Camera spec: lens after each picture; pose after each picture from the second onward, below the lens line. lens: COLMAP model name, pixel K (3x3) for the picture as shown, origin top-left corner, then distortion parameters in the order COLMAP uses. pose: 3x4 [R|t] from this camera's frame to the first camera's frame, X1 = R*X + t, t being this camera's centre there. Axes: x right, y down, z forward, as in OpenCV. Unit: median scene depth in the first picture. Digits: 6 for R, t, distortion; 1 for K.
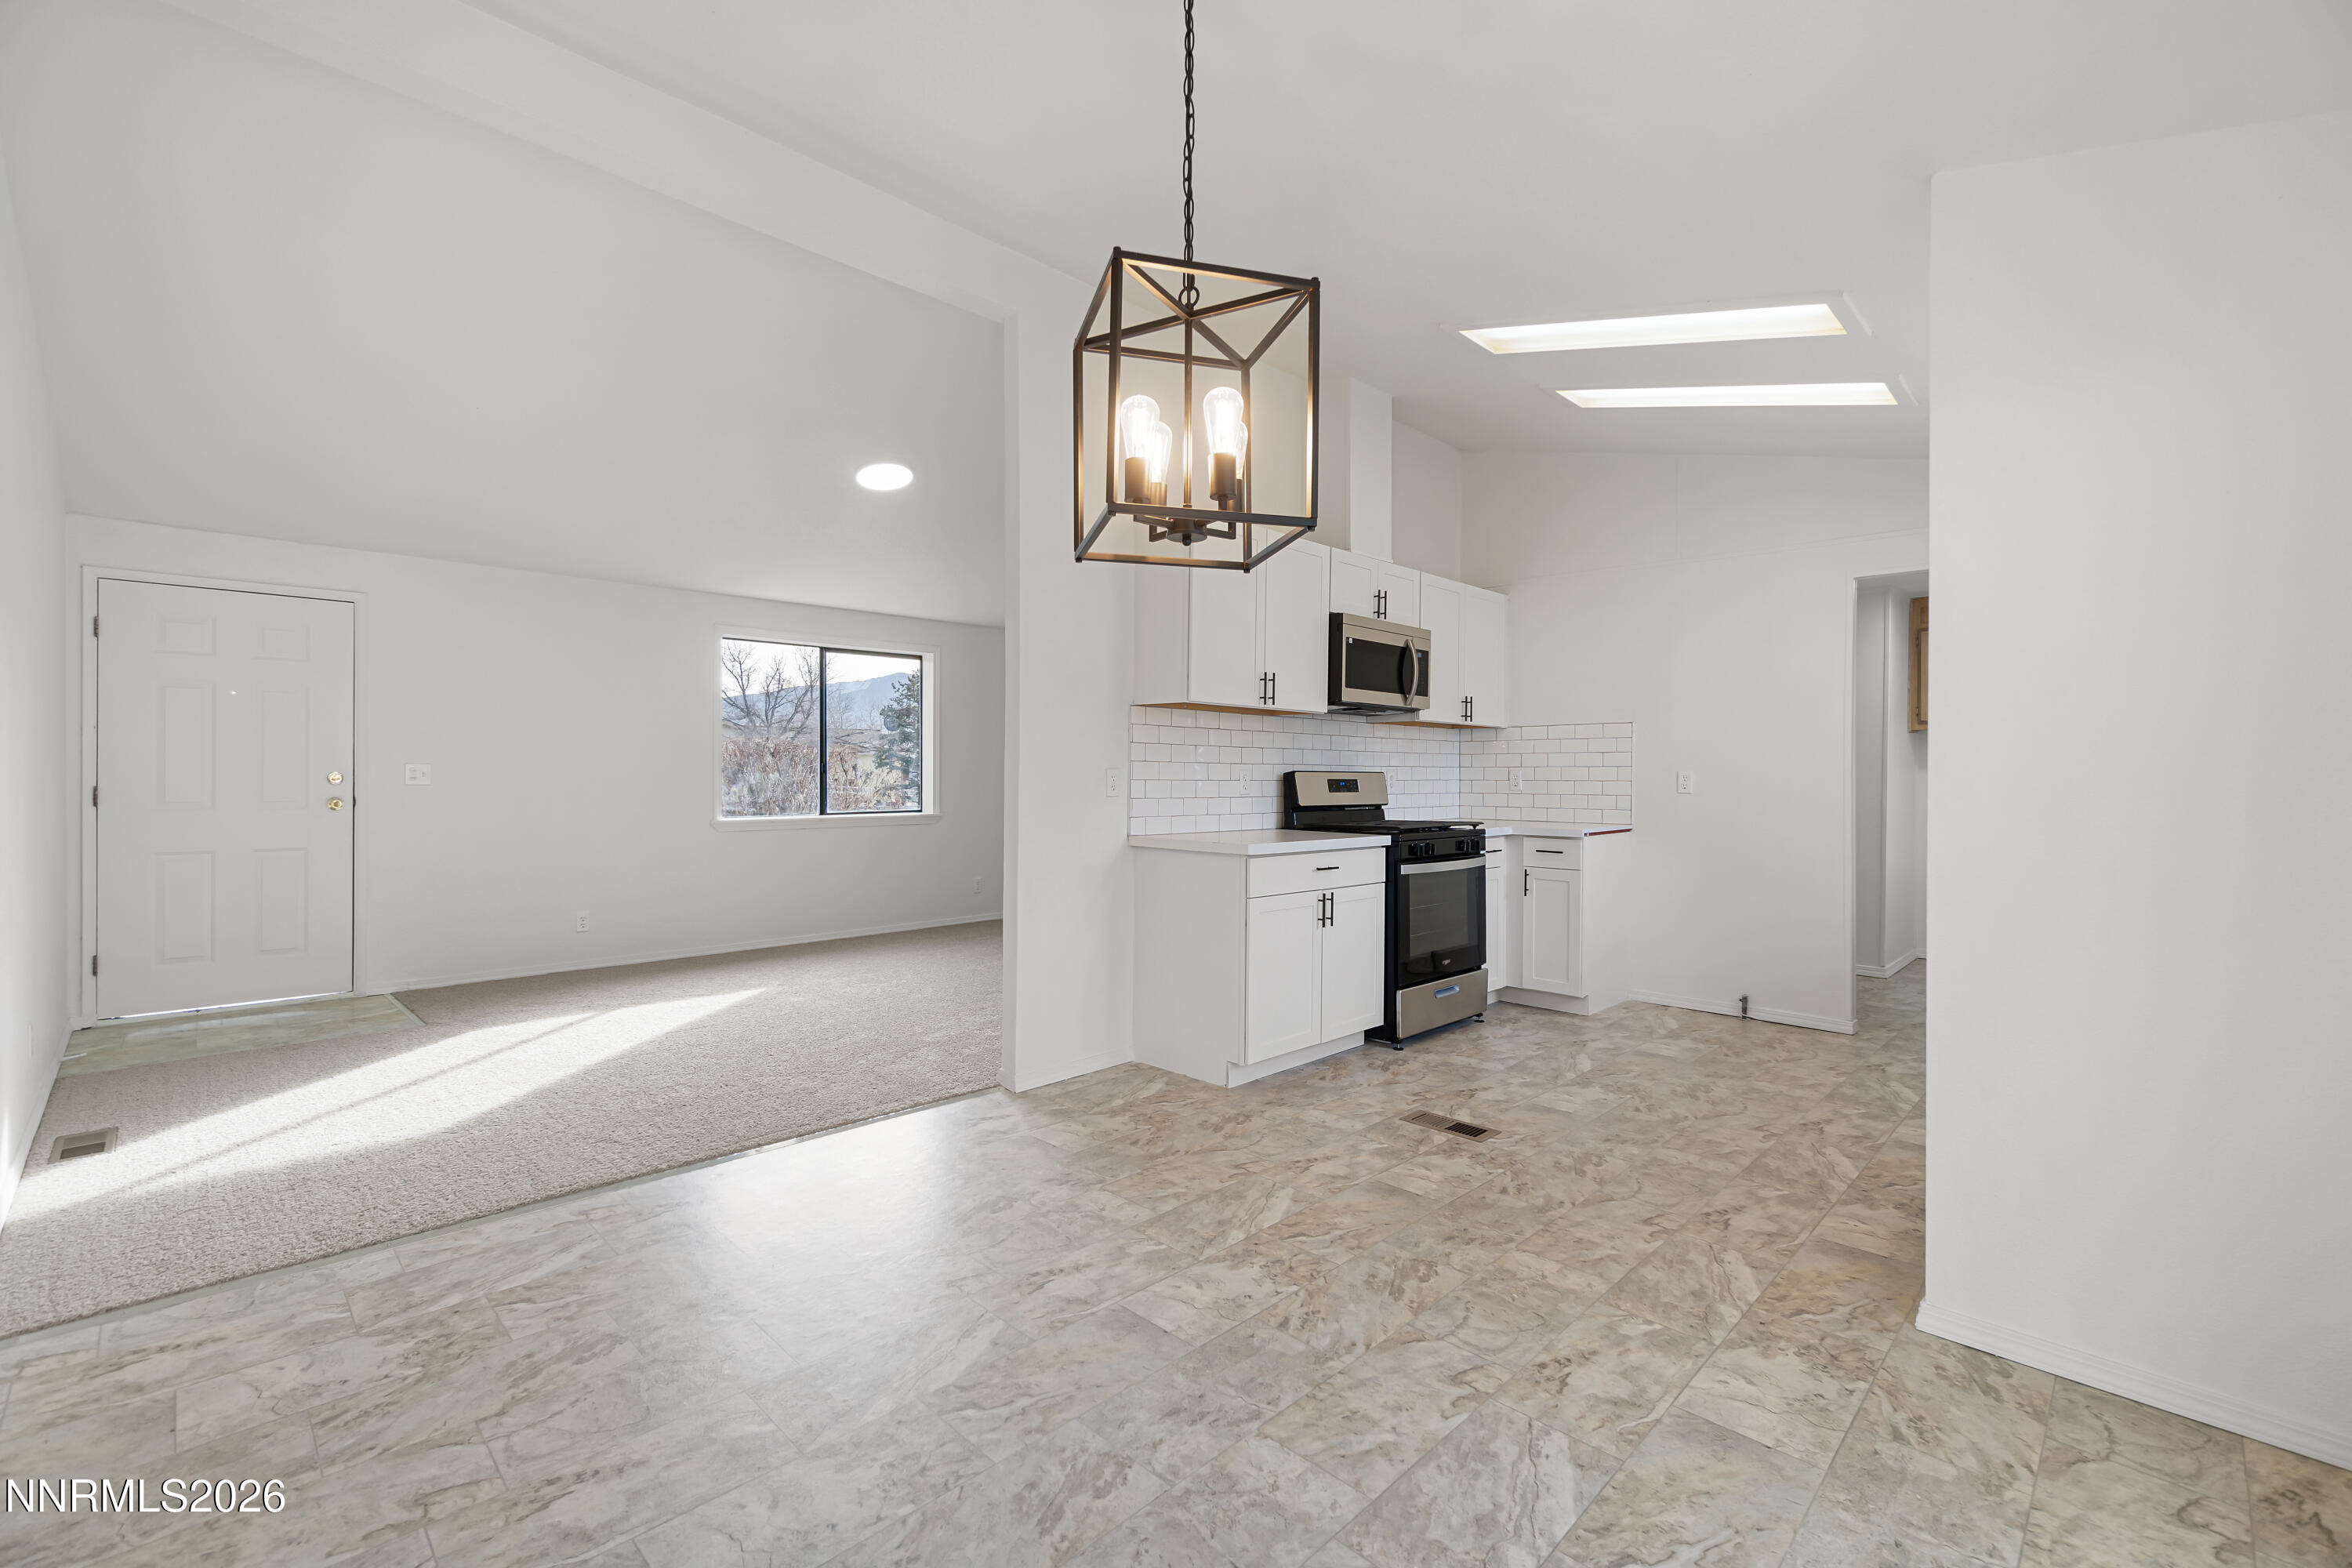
lens RADIAL K [[1010.6, 0, 1165.6], [0, 1010.6, 783.9], [0, 0, 1]] dist [-0.004032, -0.001186]
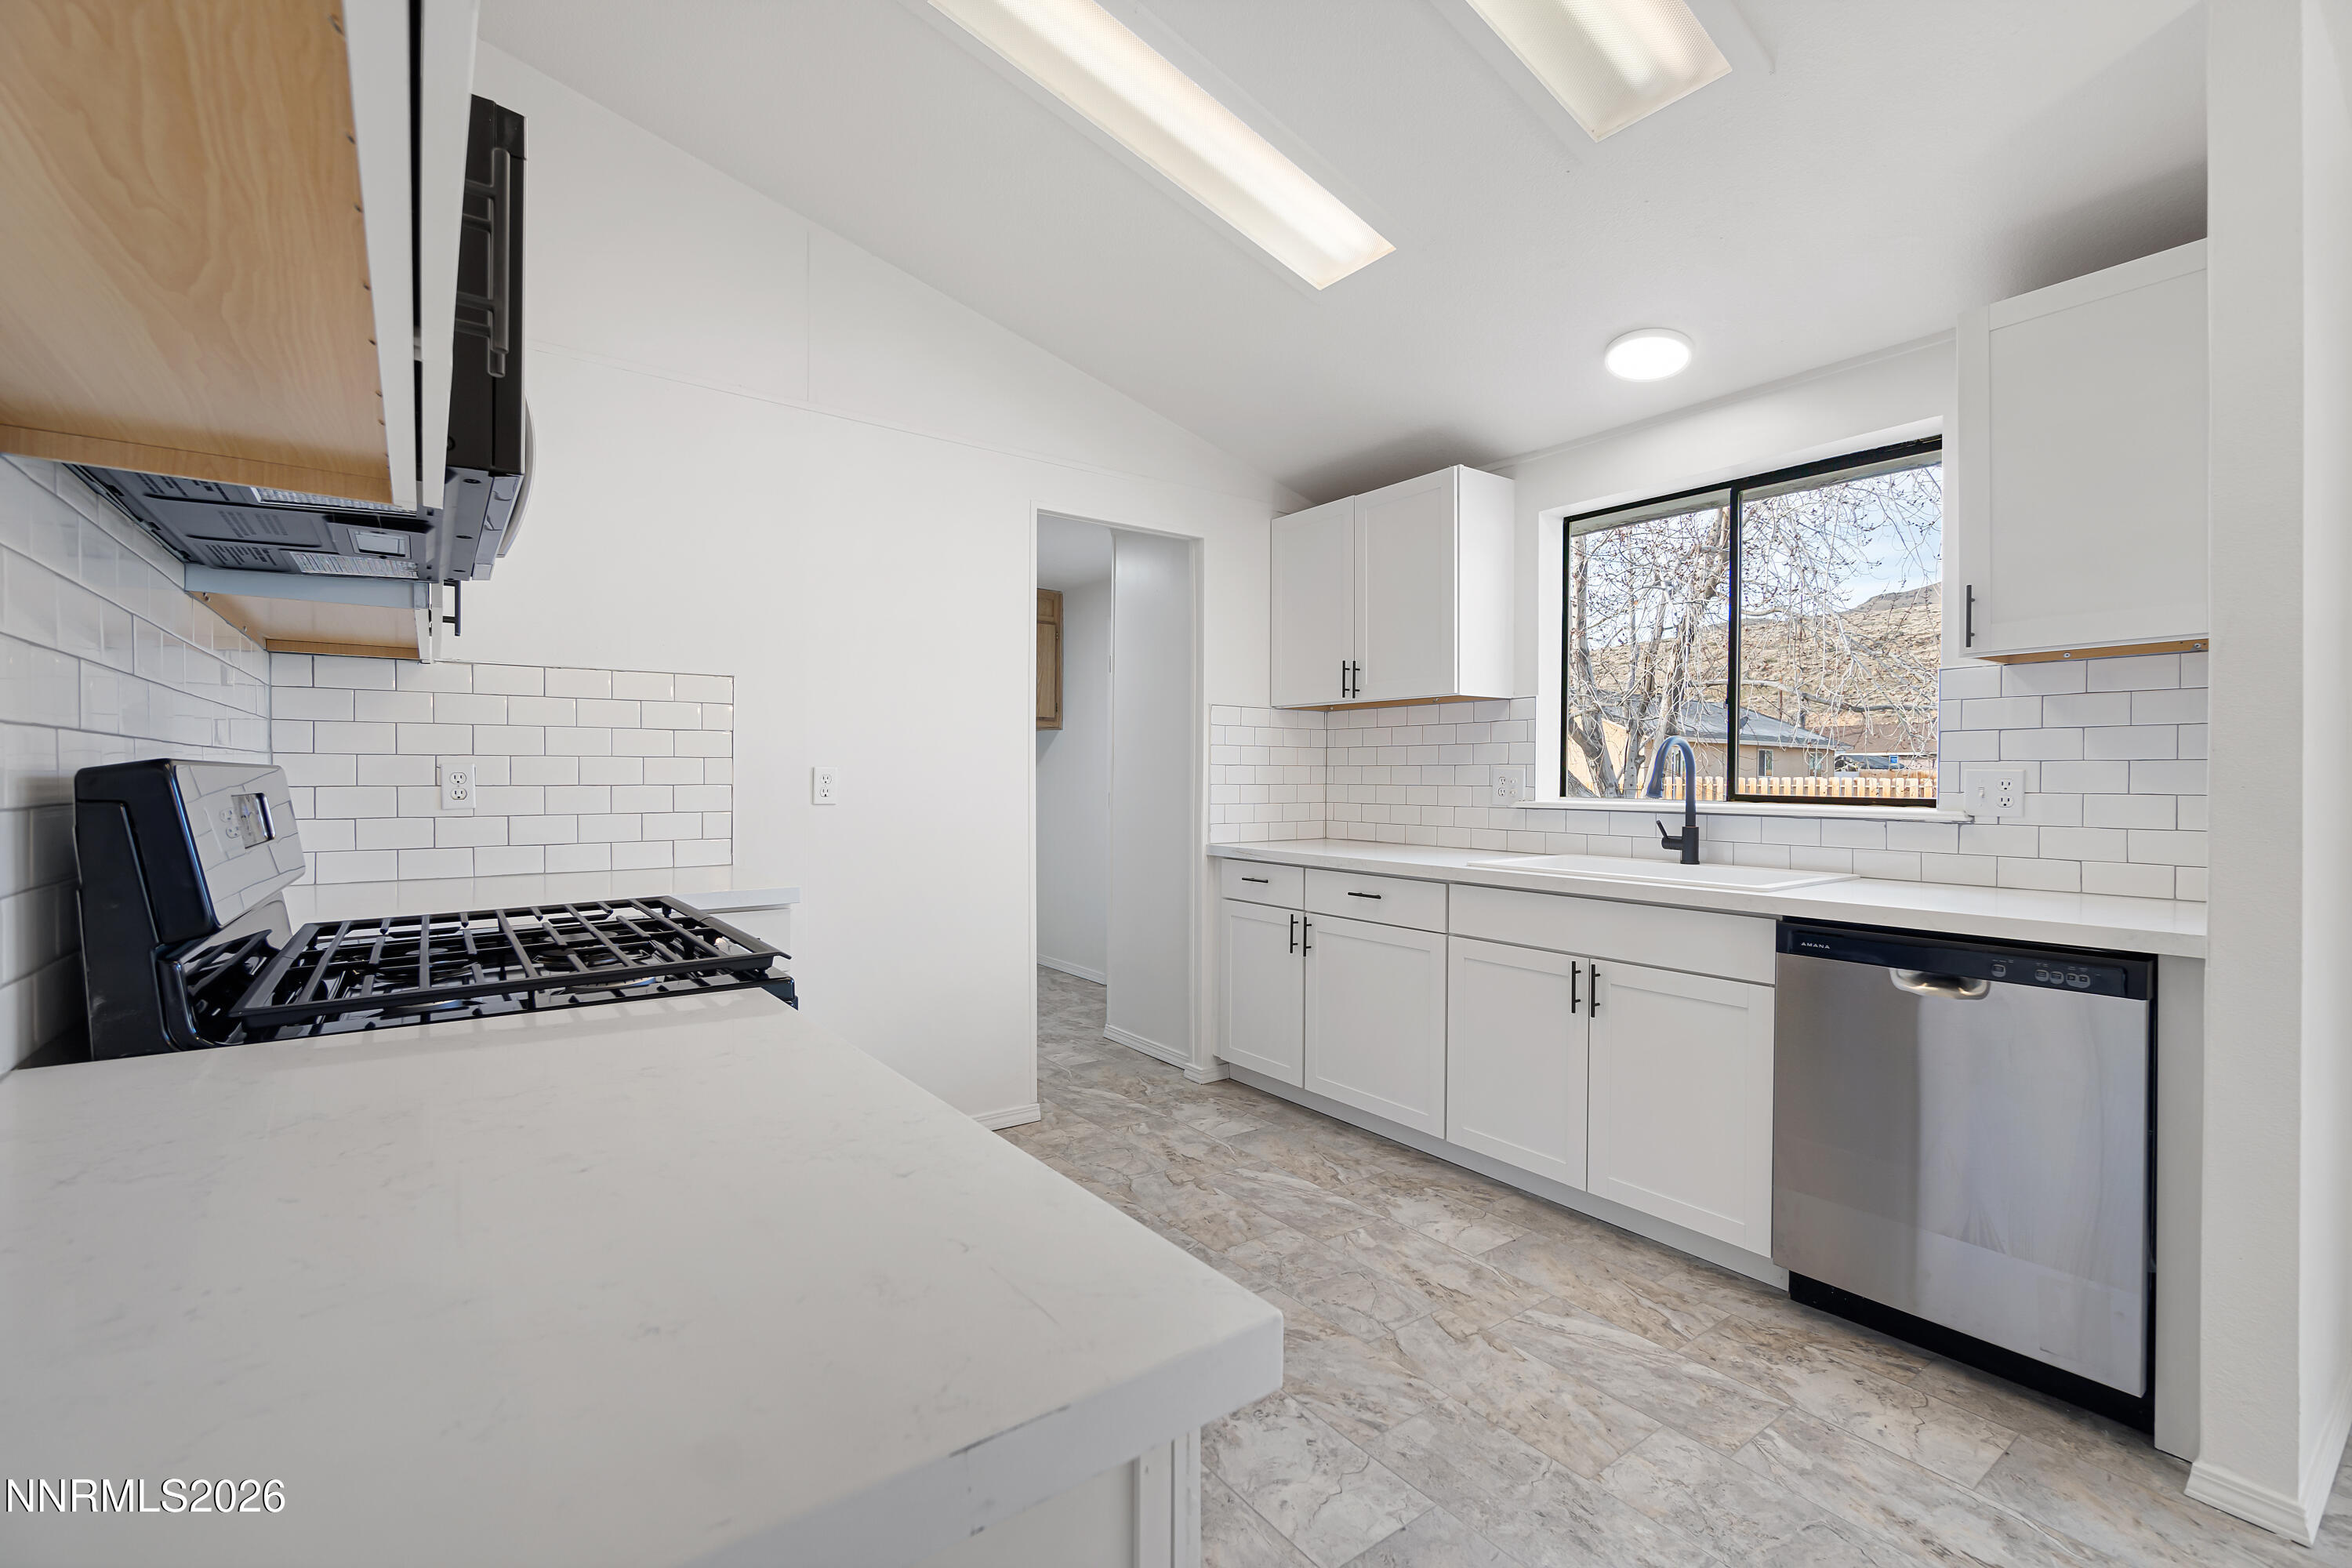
lens RADIAL K [[1010.6, 0, 1164.7], [0, 1010.6, 783.4], [0, 0, 1]] dist [-0.004032, -0.001186]
pose [[0.154920, -0.012342, 0.987850, -0.046128], [0.005270, 0.999918, 0.011667, -0.010523], [-0.987913, 0.003398, 0.154973, 0.842129]]
